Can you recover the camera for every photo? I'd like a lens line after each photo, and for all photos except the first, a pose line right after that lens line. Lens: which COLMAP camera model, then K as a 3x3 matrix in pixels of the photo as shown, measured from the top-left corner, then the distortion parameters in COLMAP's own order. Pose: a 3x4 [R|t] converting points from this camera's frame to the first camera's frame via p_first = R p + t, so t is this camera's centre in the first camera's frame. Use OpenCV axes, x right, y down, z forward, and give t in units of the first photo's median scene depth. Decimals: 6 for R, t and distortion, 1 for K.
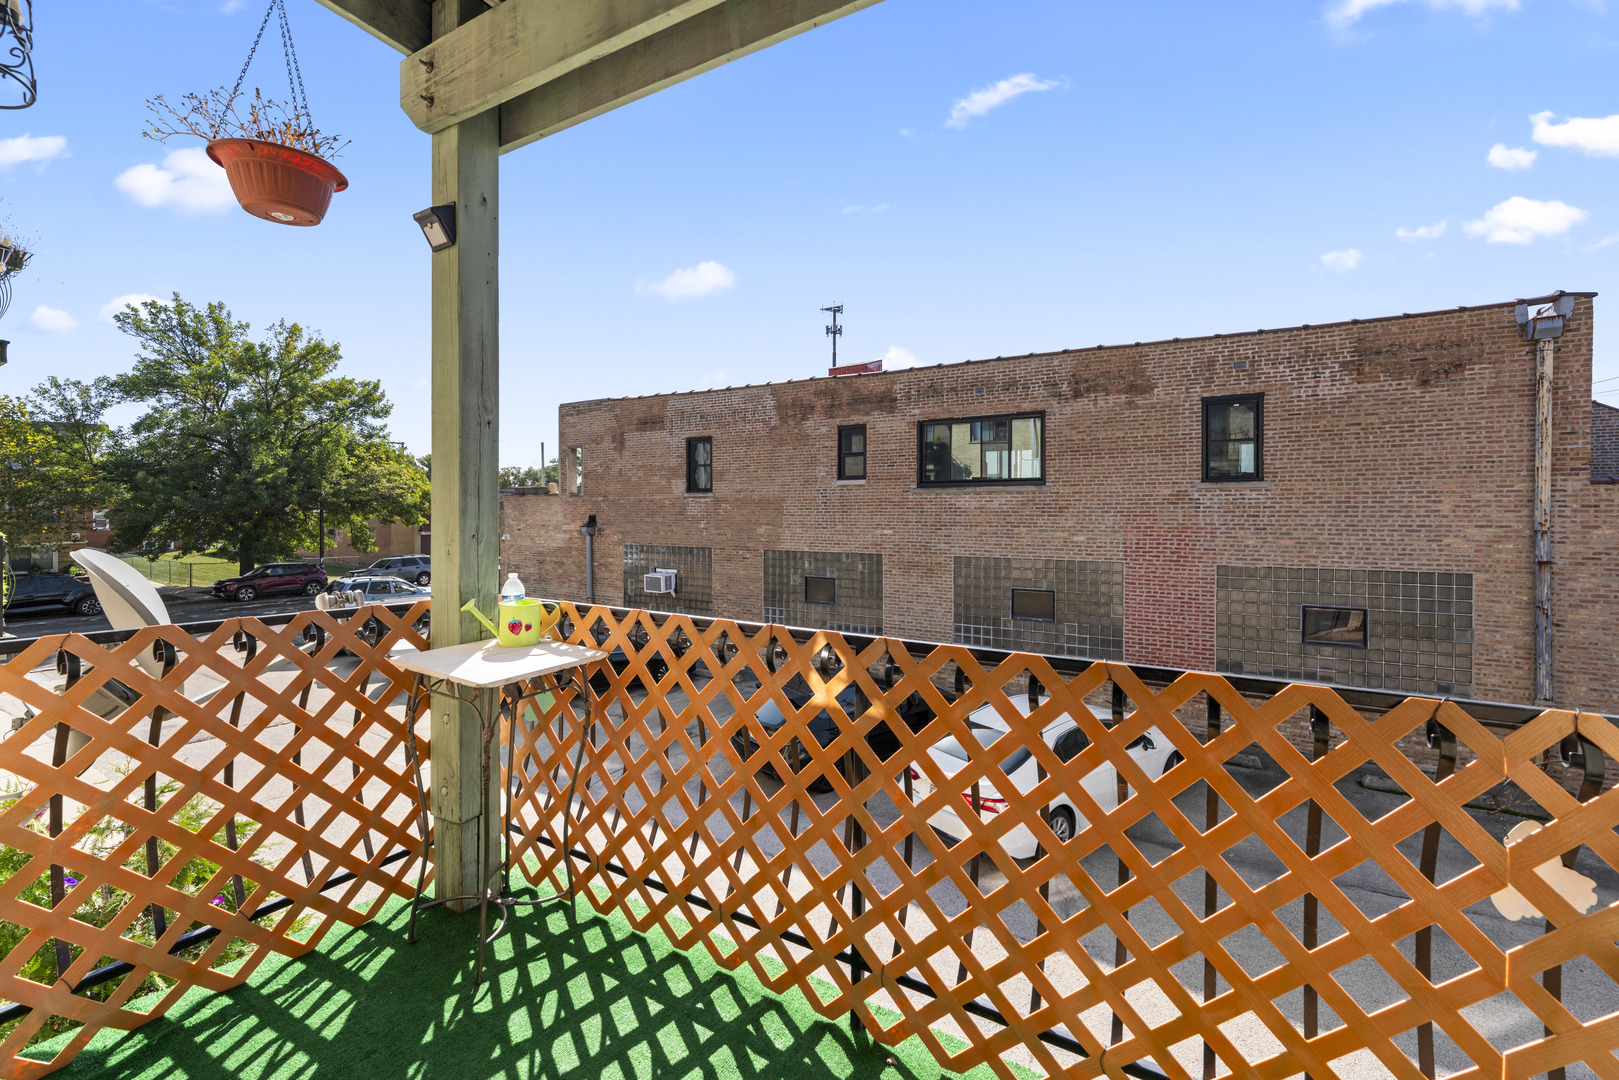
lens RADIAL K [[663.0, 0, 802.1], [0, 663.0, 522.7], [0, 0, 1]] dist [-0.001726, -0.000250]
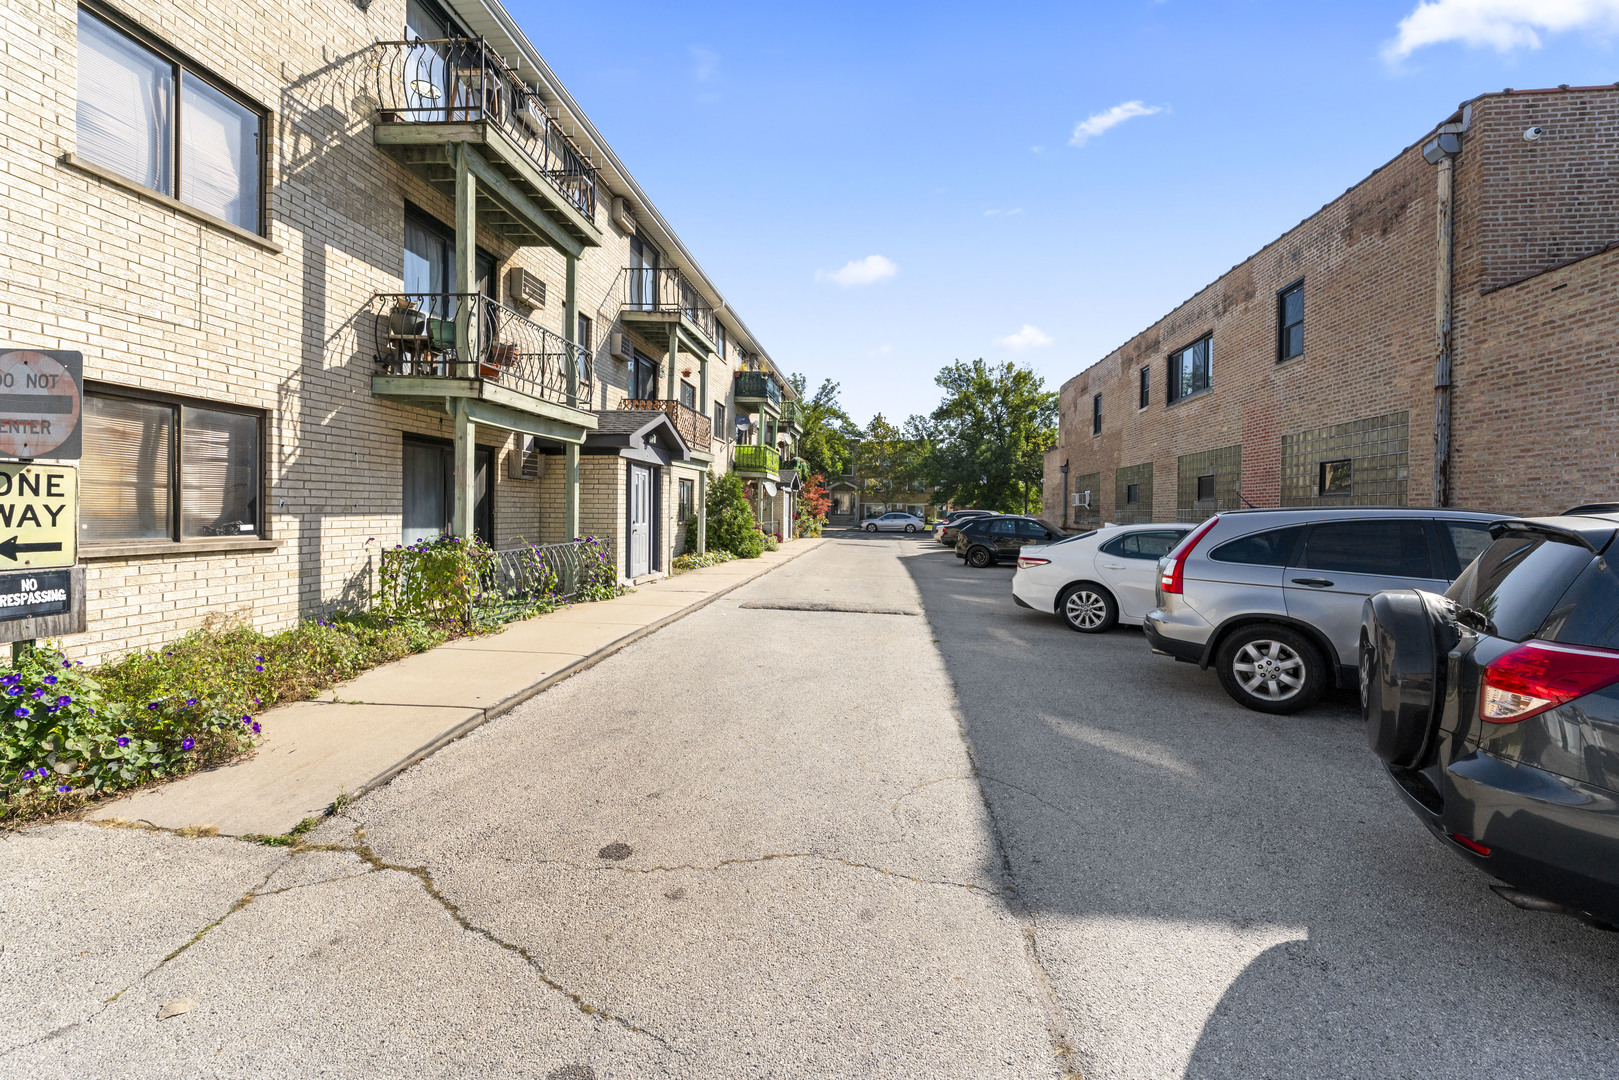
lens RADIAL K [[663.0, 0, 810.0], [0, 663.0, 523.5], [0, 0, 1]] dist [-0.001726, -0.000250]
pose [[0.417705, 0.012927, -0.908491, 1.231900], [-0.015699, 0.999852, 0.007009, 0.203771], [0.908447, 0.011335, 0.417846, -0.193893]]
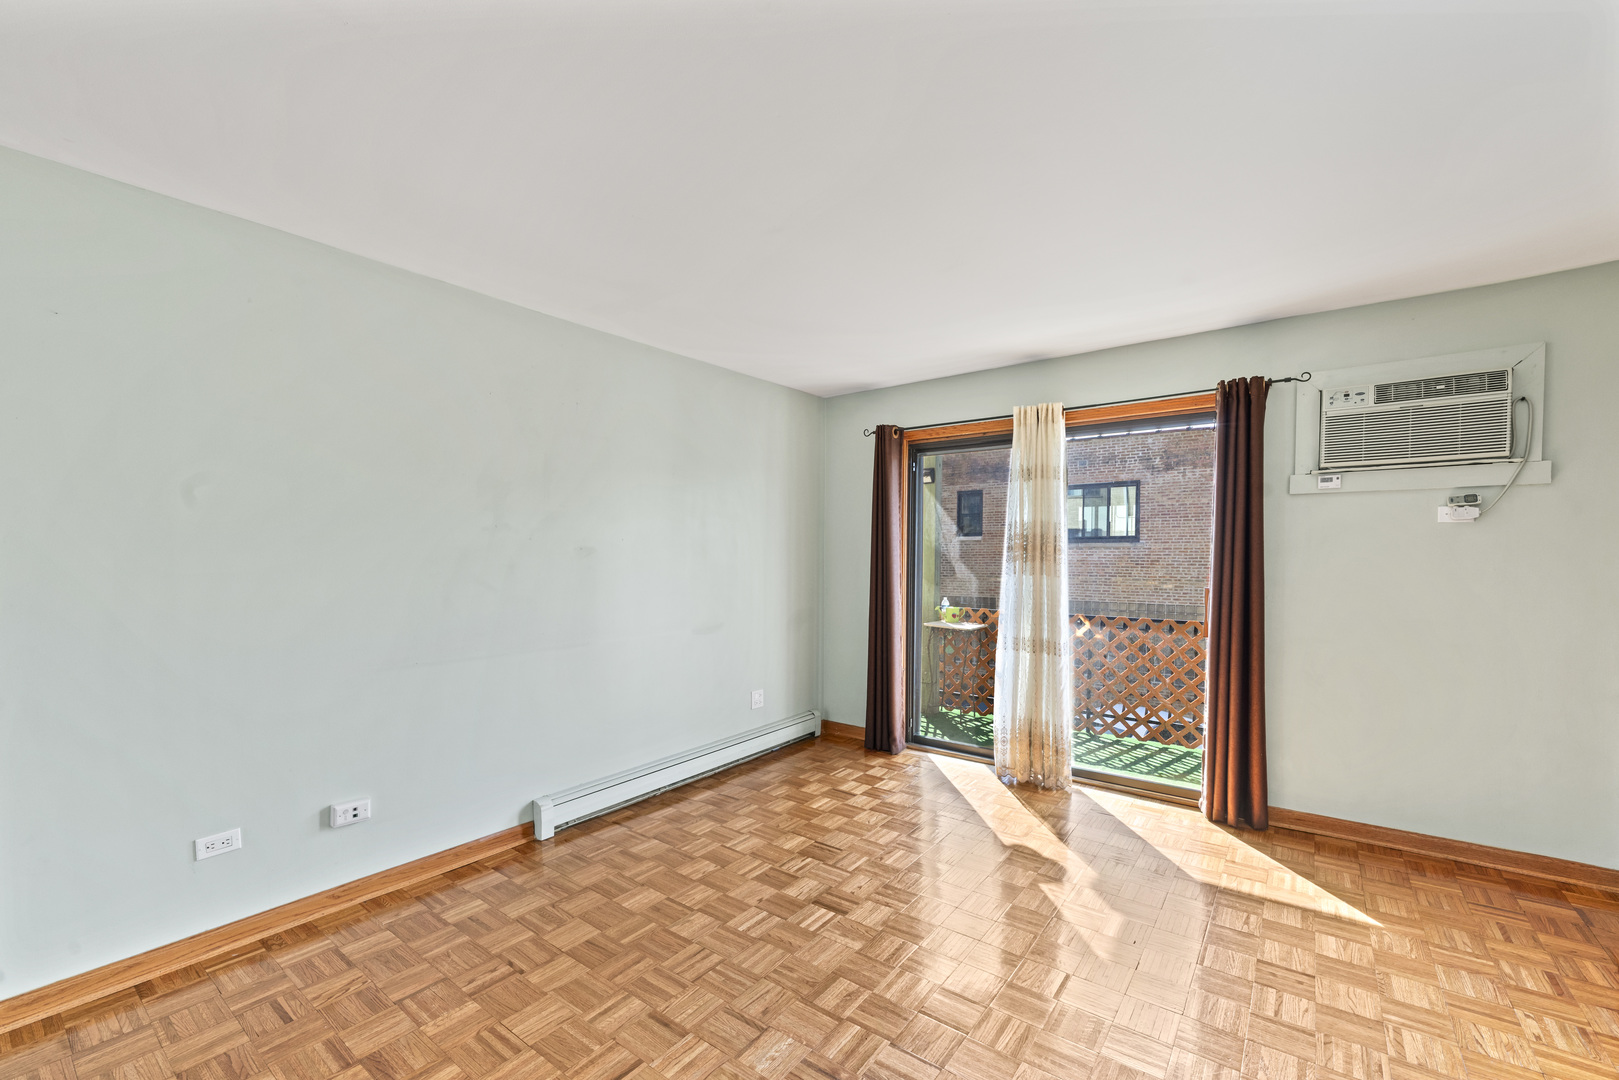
lens RADIAL K [[663.0, 0, 793.3], [0, 663.0, 579.0], [0, 0, 1]] dist [-0.001726, -0.000250]
pose [[0.992444, 0.007606, -0.122466, -0.113983], [-0.005502, 0.999832, 0.017509, -0.007255], [0.122578, -0.016703, 0.992318, -0.286020]]
